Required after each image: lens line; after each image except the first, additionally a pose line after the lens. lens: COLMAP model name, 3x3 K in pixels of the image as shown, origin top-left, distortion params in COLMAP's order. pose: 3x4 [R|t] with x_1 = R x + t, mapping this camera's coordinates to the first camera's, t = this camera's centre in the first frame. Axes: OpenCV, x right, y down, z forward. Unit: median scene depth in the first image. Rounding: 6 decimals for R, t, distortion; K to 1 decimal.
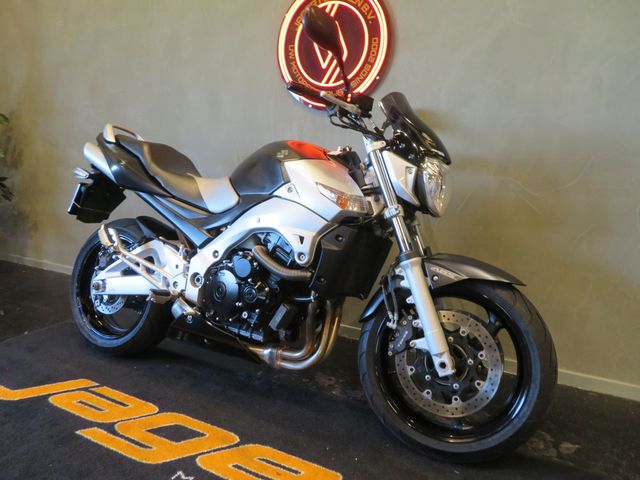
lens RADIAL K [[456.9, 0, 320.0], [0, 456.9, 240.0], [0, 0, 1]] dist [-0.003175, -0.003528]
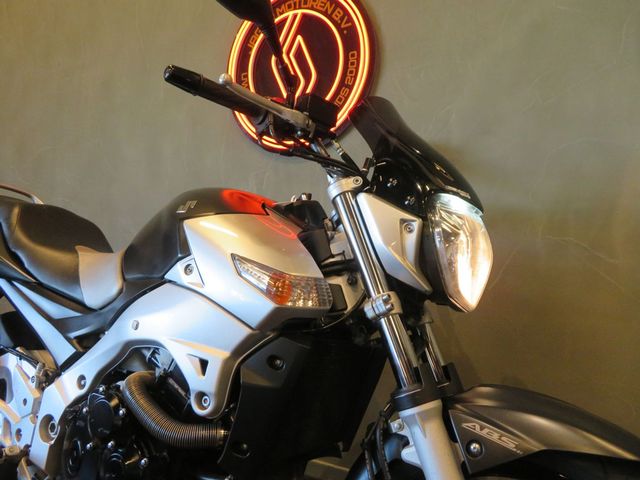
lens RADIAL K [[456.9, 0, 320.0], [0, 456.9, 240.0], [0, 0, 1]] dist [-0.003175, -0.003528]
pose [[0.999447, -0.029259, -0.015825, 0.095490], [0.026473, 0.987686, -0.154194, -0.053959], [0.020142, 0.153689, 0.987914, 0.444714]]
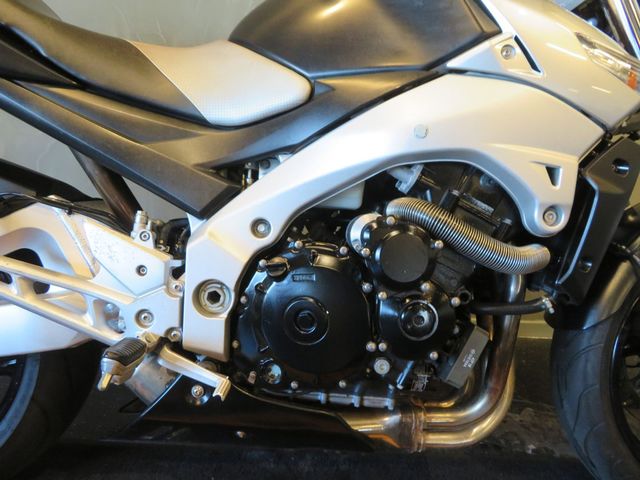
lens RADIAL K [[456.9, 0, 320.0], [0, 456.9, 240.0], [0, 0, 1]] dist [-0.003175, -0.003528]
pose [[0.886021, -0.114449, 0.449298, -0.394429], [0.060931, 0.989393, 0.131870, -0.008529], [-0.459625, -0.089463, 0.883596, 0.677826]]
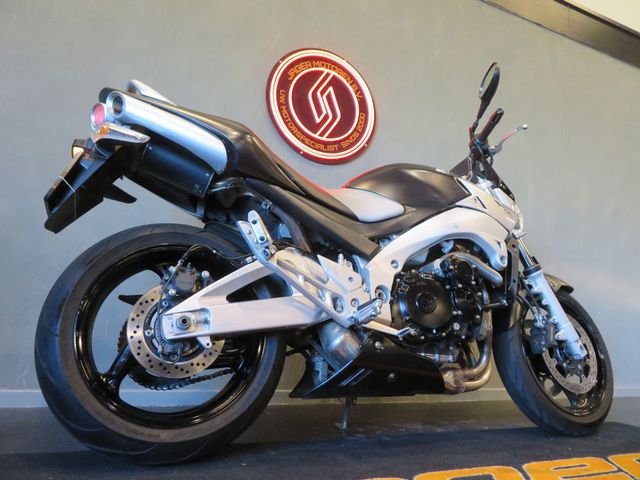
lens RADIAL K [[456.9, 0, 320.0], [0, 456.9, 240.0], [0, 0, 1]] dist [-0.003175, -0.003528]
pose [[0.607699, 0.152373, 0.779413, -1.063804], [0.101751, 0.958394, -0.266697, 0.217190], [-0.787622, 0.241378, 0.566911, 0.673628]]
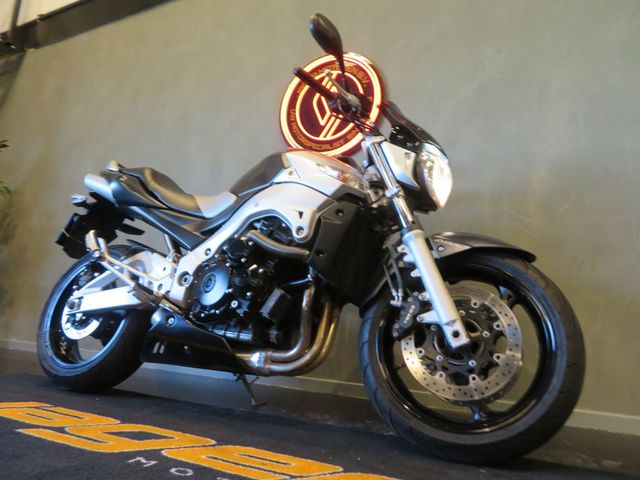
lens RADIAL K [[456.9, 0, 320.0], [0, 456.9, 240.0], [0, 0, 1]] dist [-0.003175, -0.003528]
pose [[0.999136, 0.033589, 0.024475, -0.020553], [-0.023410, 0.941445, -0.336354, 0.351446], [-0.034339, 0.335490, 0.941418, 0.094135]]
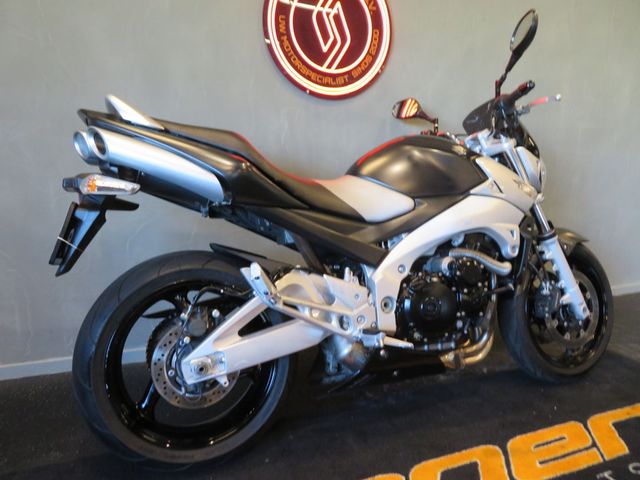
lens RADIAL K [[456.9, 0, 320.0], [0, 456.9, 240.0], [0, 0, 1]] dist [-0.003175, -0.003528]
pose [[0.645623, -0.155564, 0.747643, -1.035976], [0.130592, 0.987101, 0.092616, -0.130739], [-0.752407, 0.037841, 0.657611, 0.603181]]
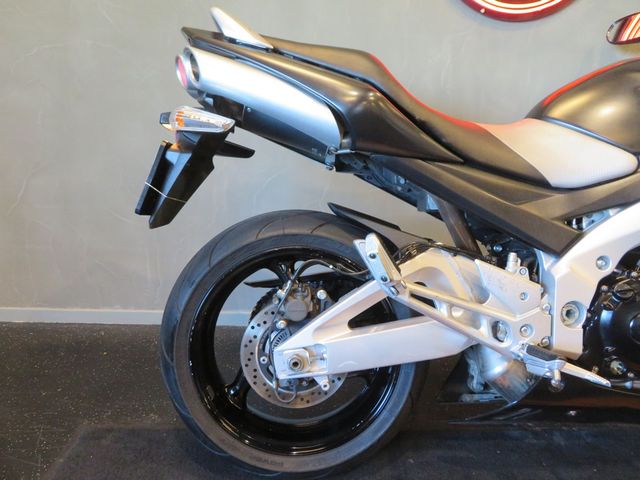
lens RADIAL K [[456.9, 0, 320.0], [0, 456.9, 240.0], [0, 0, 1]] dist [-0.003175, -0.003528]
pose [[0.872384, -0.137875, 0.468974, -0.853692], [0.084443, 0.987481, 0.133232, -0.107656], [-0.481472, -0.076628, 0.873105, 0.743358]]
